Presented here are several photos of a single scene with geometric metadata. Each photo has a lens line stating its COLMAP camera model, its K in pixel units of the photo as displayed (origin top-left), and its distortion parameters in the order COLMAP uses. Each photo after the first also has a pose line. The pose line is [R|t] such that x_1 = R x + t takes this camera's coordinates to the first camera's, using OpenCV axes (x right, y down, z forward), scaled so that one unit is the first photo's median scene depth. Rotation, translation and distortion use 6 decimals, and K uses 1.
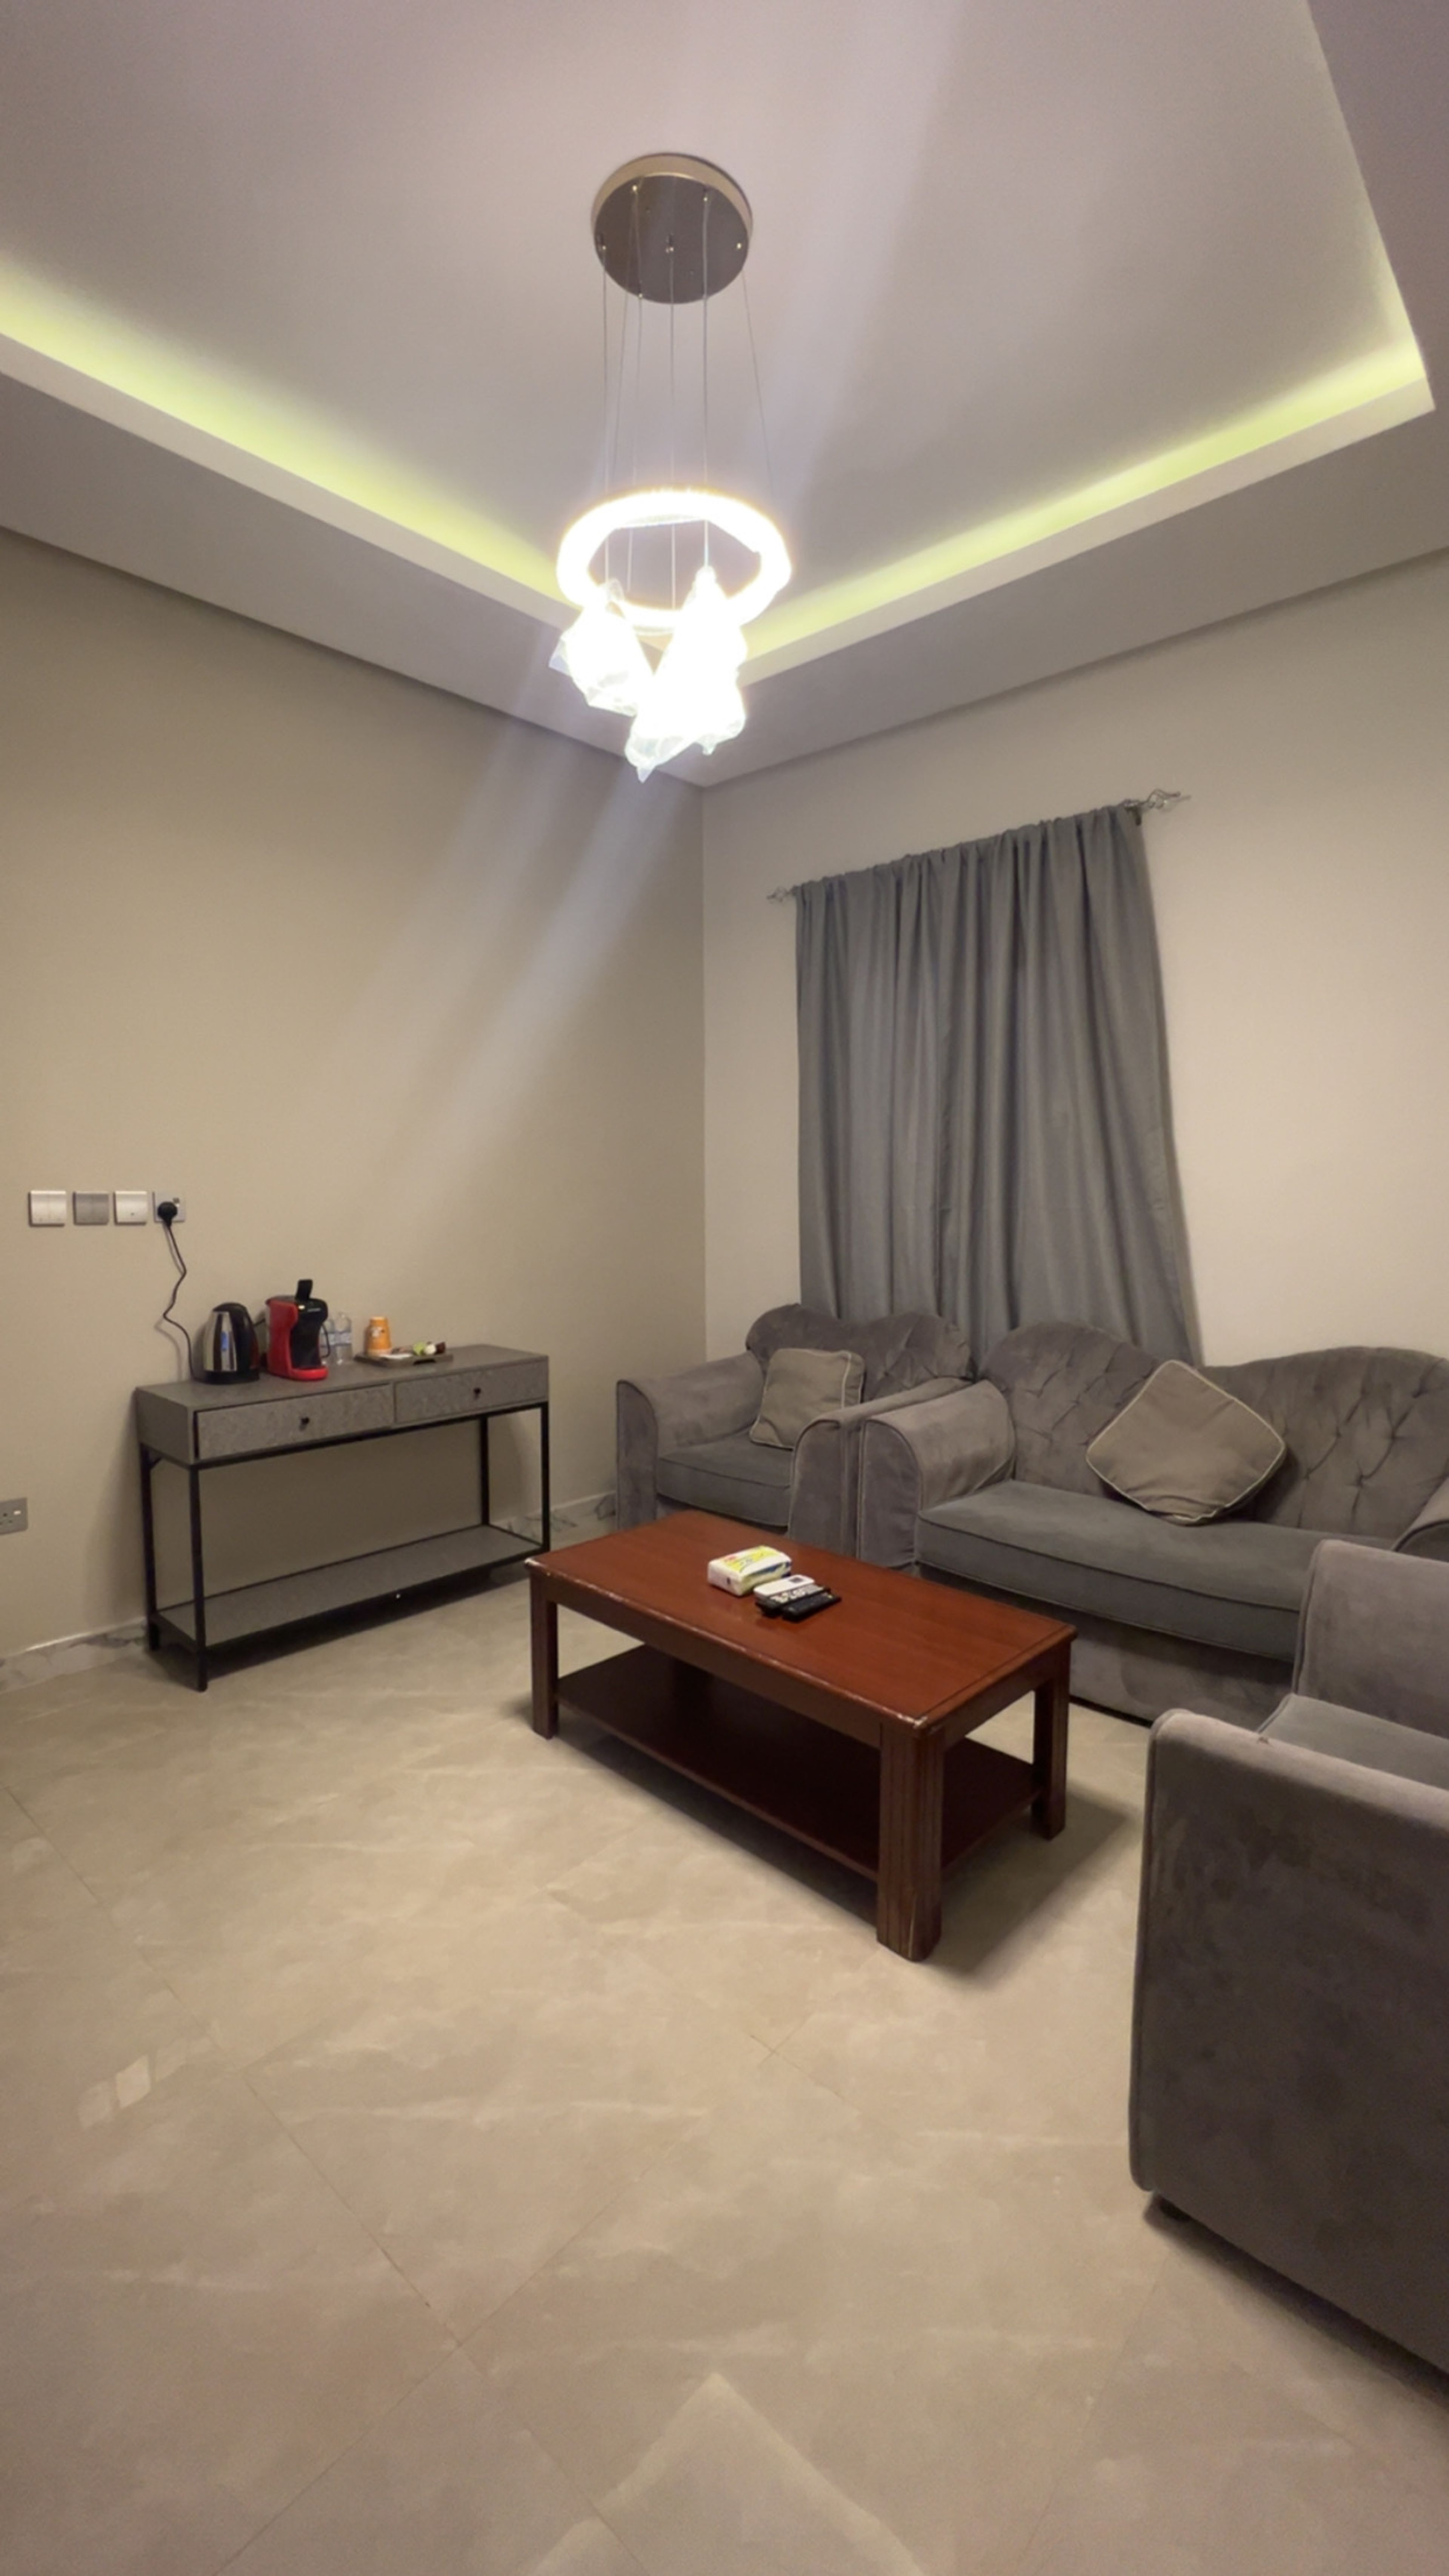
lens RADIAL K [[1081.9, 0, 724.5], [0, 1081.9, 1288.0], [0, 0, 1]] dist [-0.003191, -0.000111]
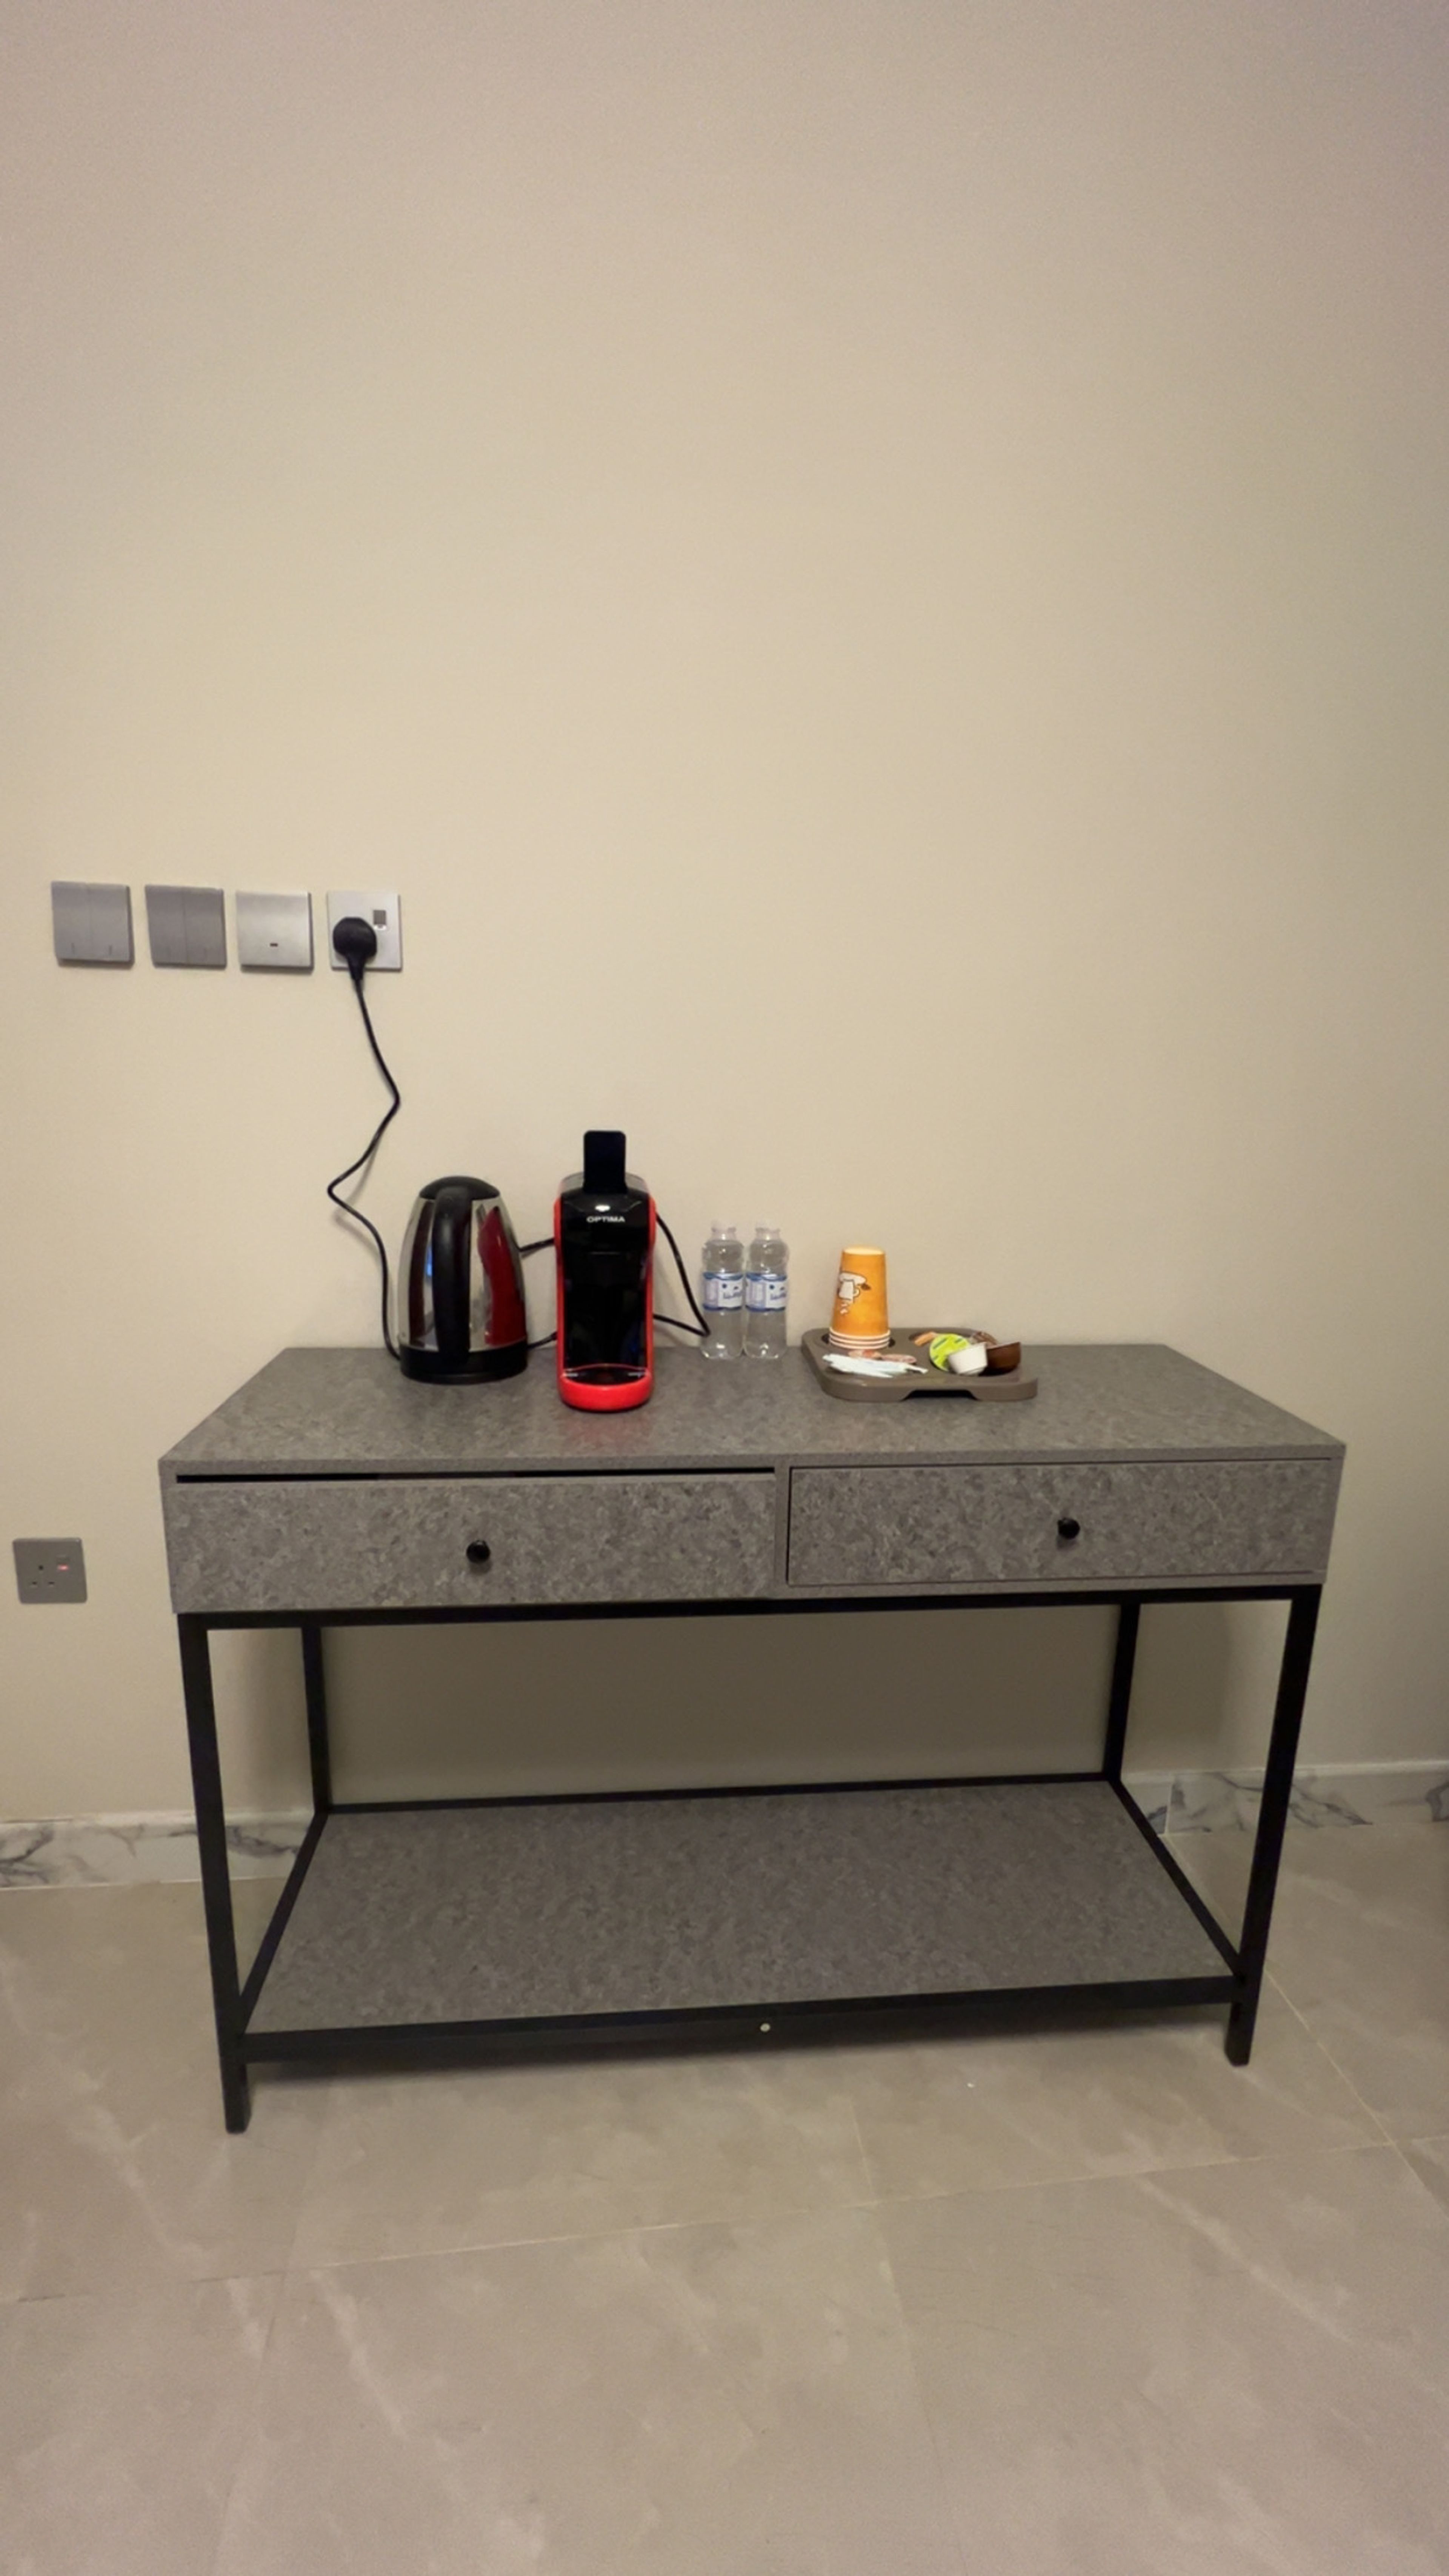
lens RADIAL K [[1081.9, 0, 724.5], [0, 1081.9, 1288.0], [0, 0, 1]] dist [-0.003191, -0.000111]
pose [[0.754143, 0.153400, -0.638542, -0.122457], [-0.083731, 0.986860, 0.138188, -0.009335], [0.651350, -0.050748, 0.757078, 0.752995]]
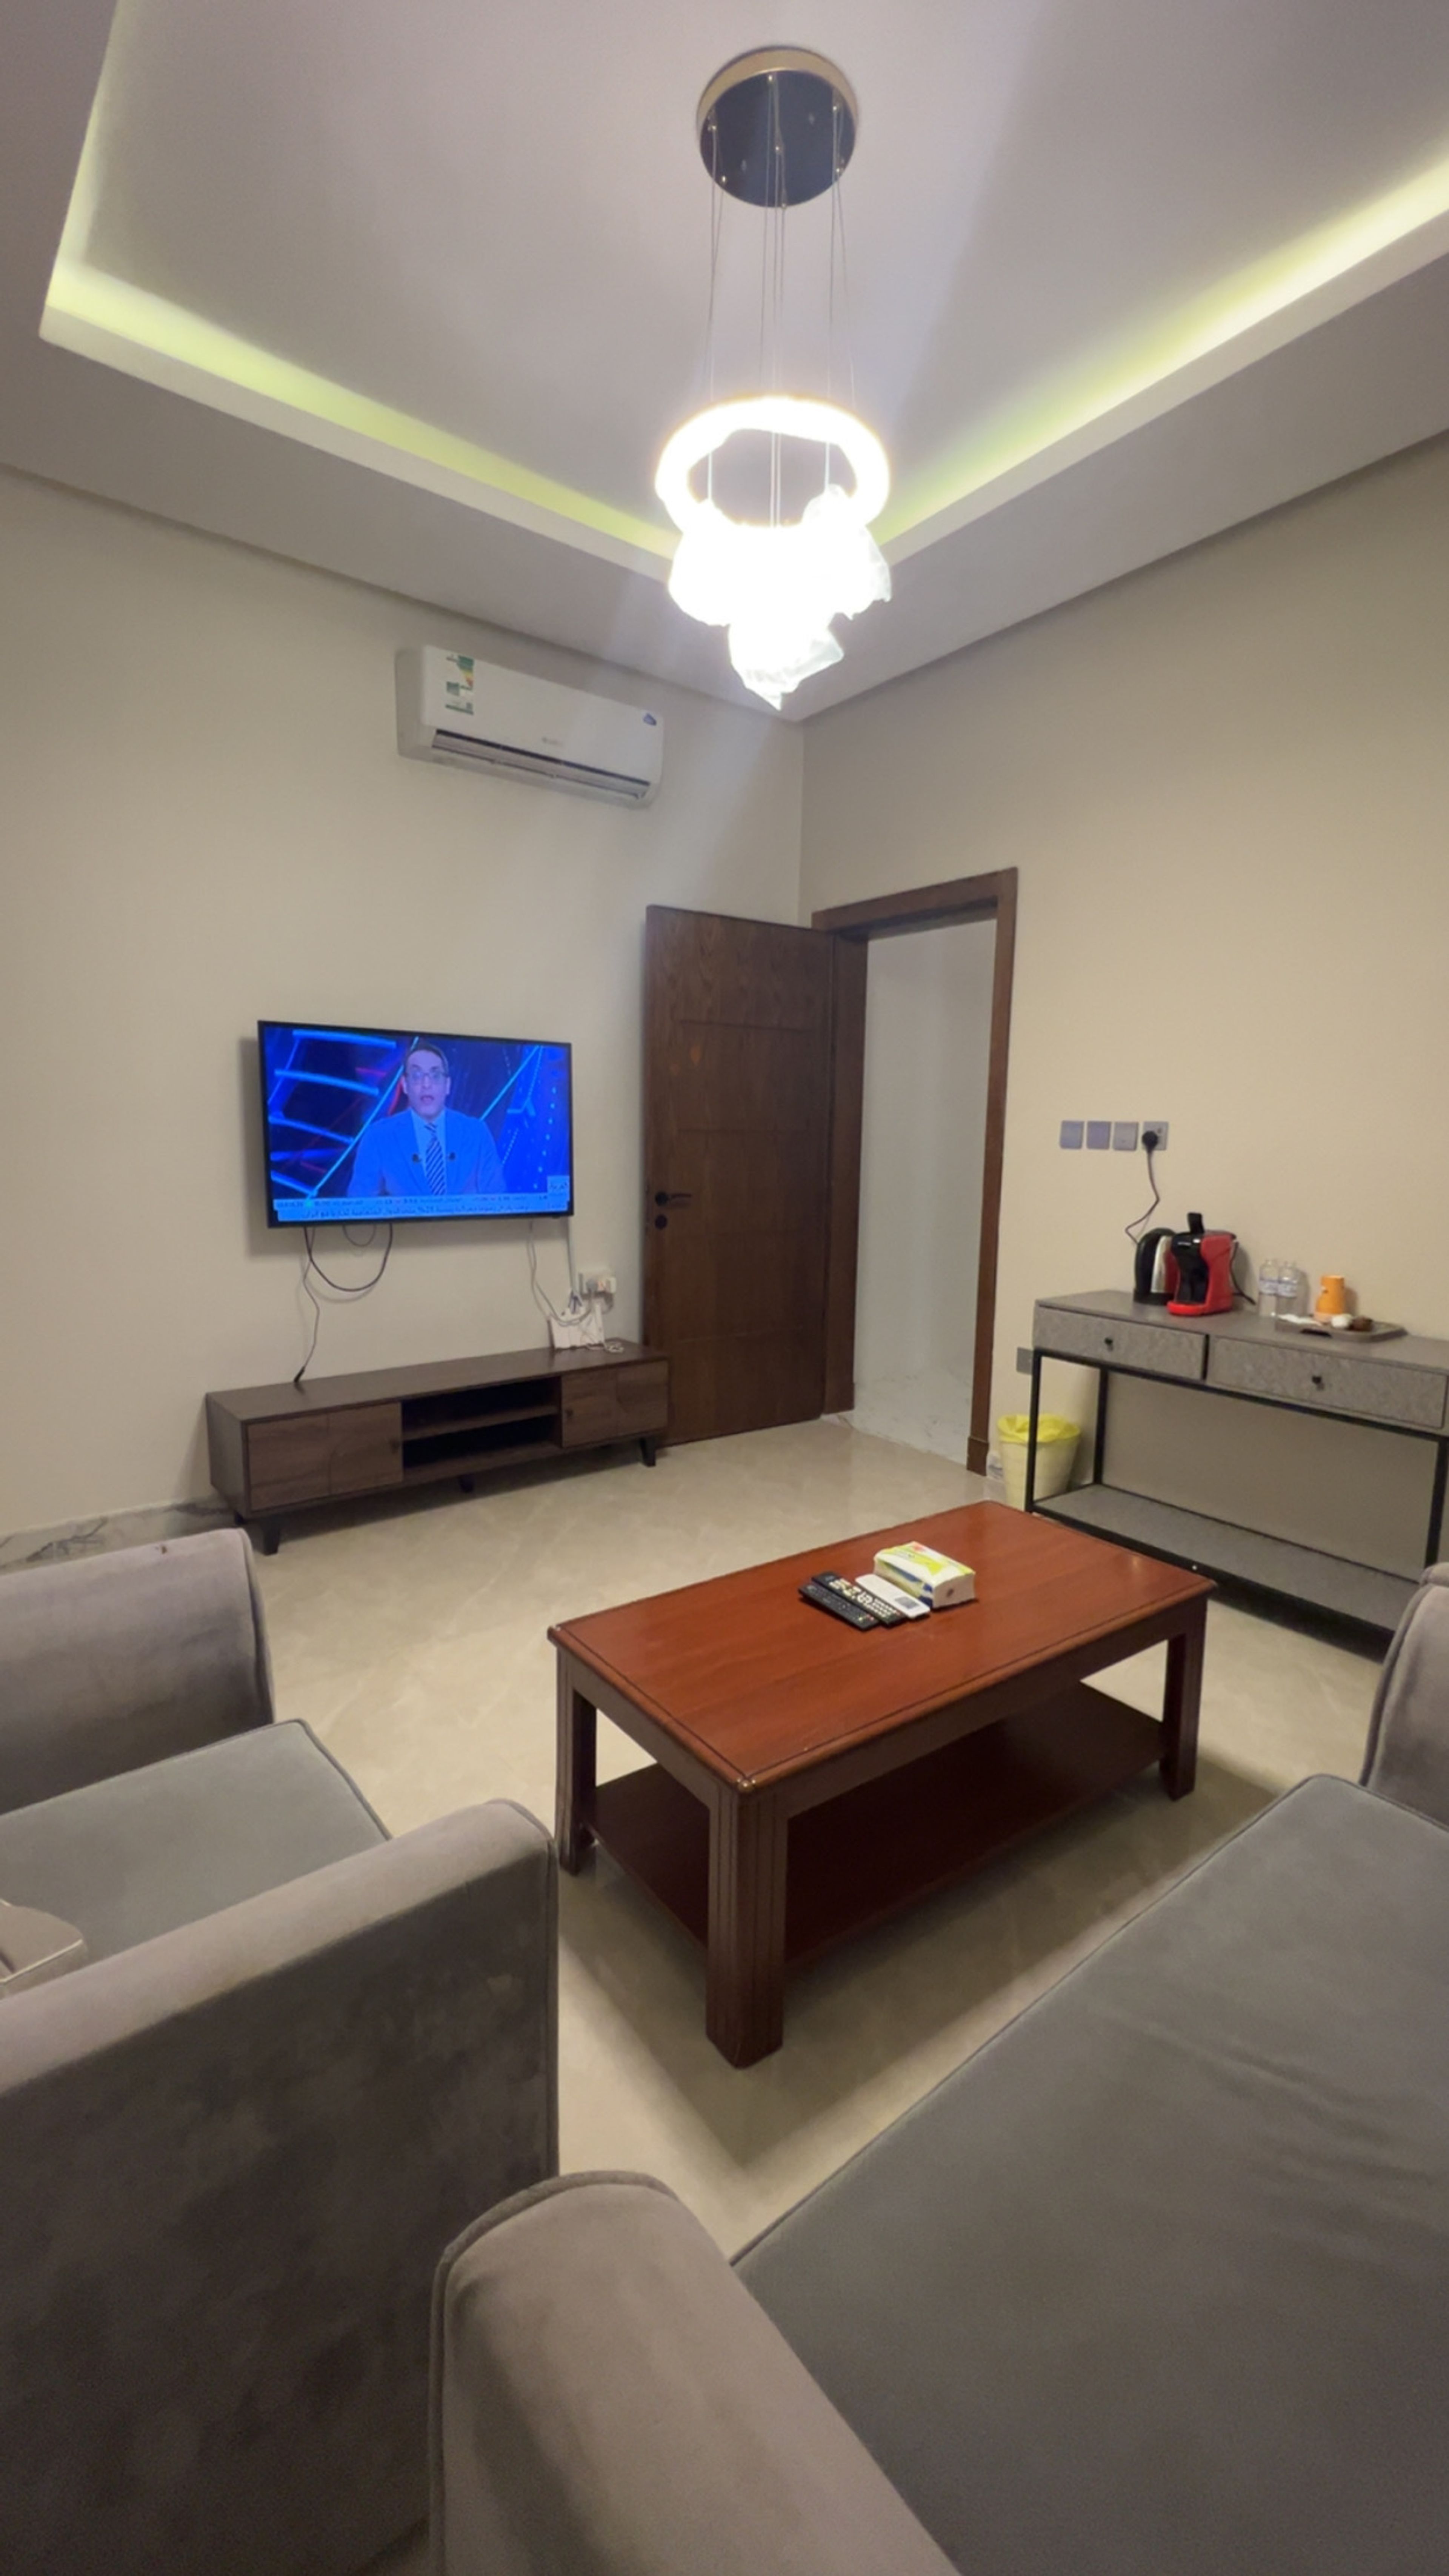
lens RADIAL K [[1081.9, 0, 724.5], [0, 1081.9, 1288.0], [0, 0, 1]] dist [-0.003191, -0.000111]
pose [[-0.168223, 0.149388, -0.974364, 0.640607], [-0.110022, 0.979428, 0.169160, -0.059029], [0.979590, 0.135658, -0.148327, 0.737849]]
